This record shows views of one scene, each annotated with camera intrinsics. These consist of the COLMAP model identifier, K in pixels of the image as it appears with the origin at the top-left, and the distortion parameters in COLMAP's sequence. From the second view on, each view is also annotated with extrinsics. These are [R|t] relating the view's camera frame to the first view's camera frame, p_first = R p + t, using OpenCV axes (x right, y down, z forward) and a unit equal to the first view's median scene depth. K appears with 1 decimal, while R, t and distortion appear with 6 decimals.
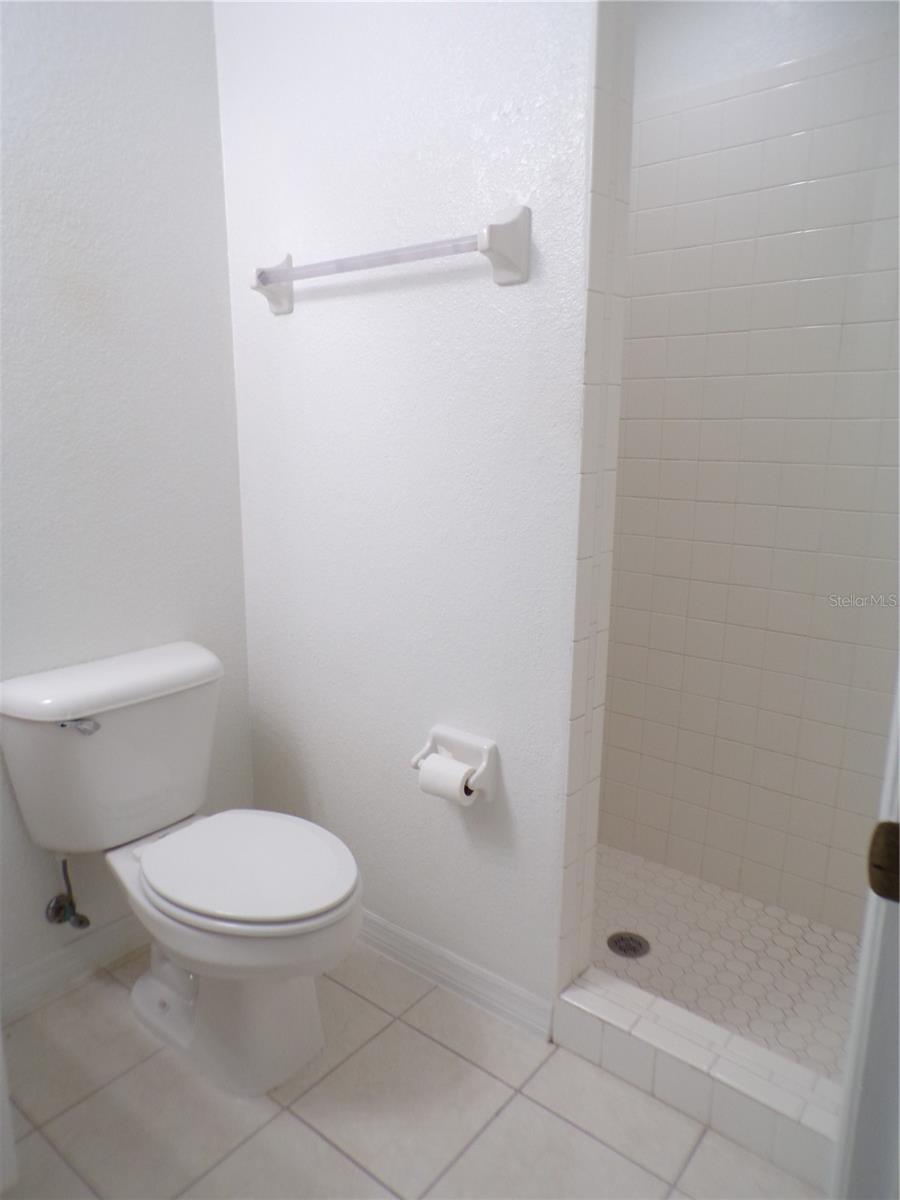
lens RADIAL K [[823.7, 0, 444.8], [0, 823.7, 594.9], [0, 0, 1]] dist [0.003039, 0.001235]
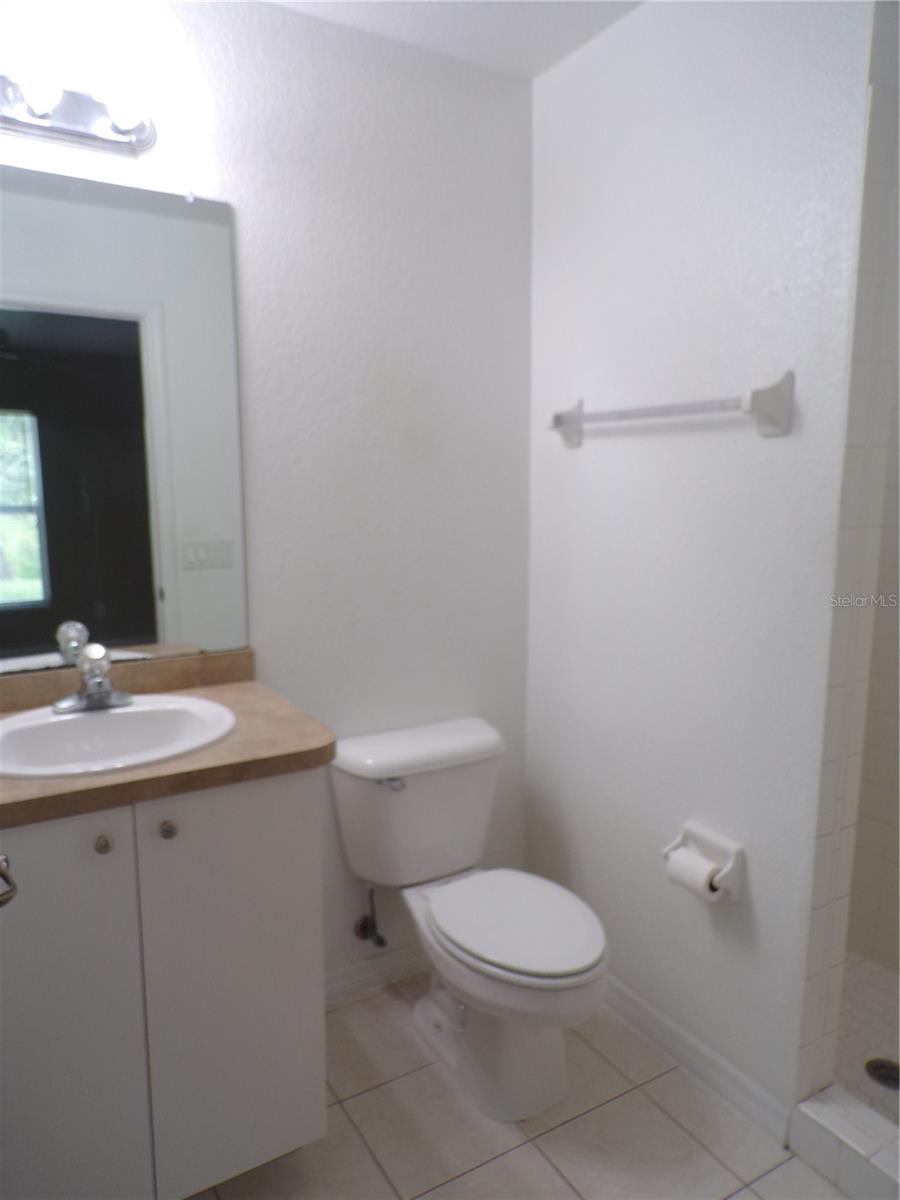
lens RADIAL K [[824.4, 0, 446.3], [0, 824.4, 606.3], [0, 0, 1]] dist [0.011362, 0.000824]
pose [[0.937580, 0.050440, -0.344092, 0.053793], [-0.069098, 0.996718, -0.042170, -0.060422], [0.340836, 0.063314, 0.937989, -0.162570]]
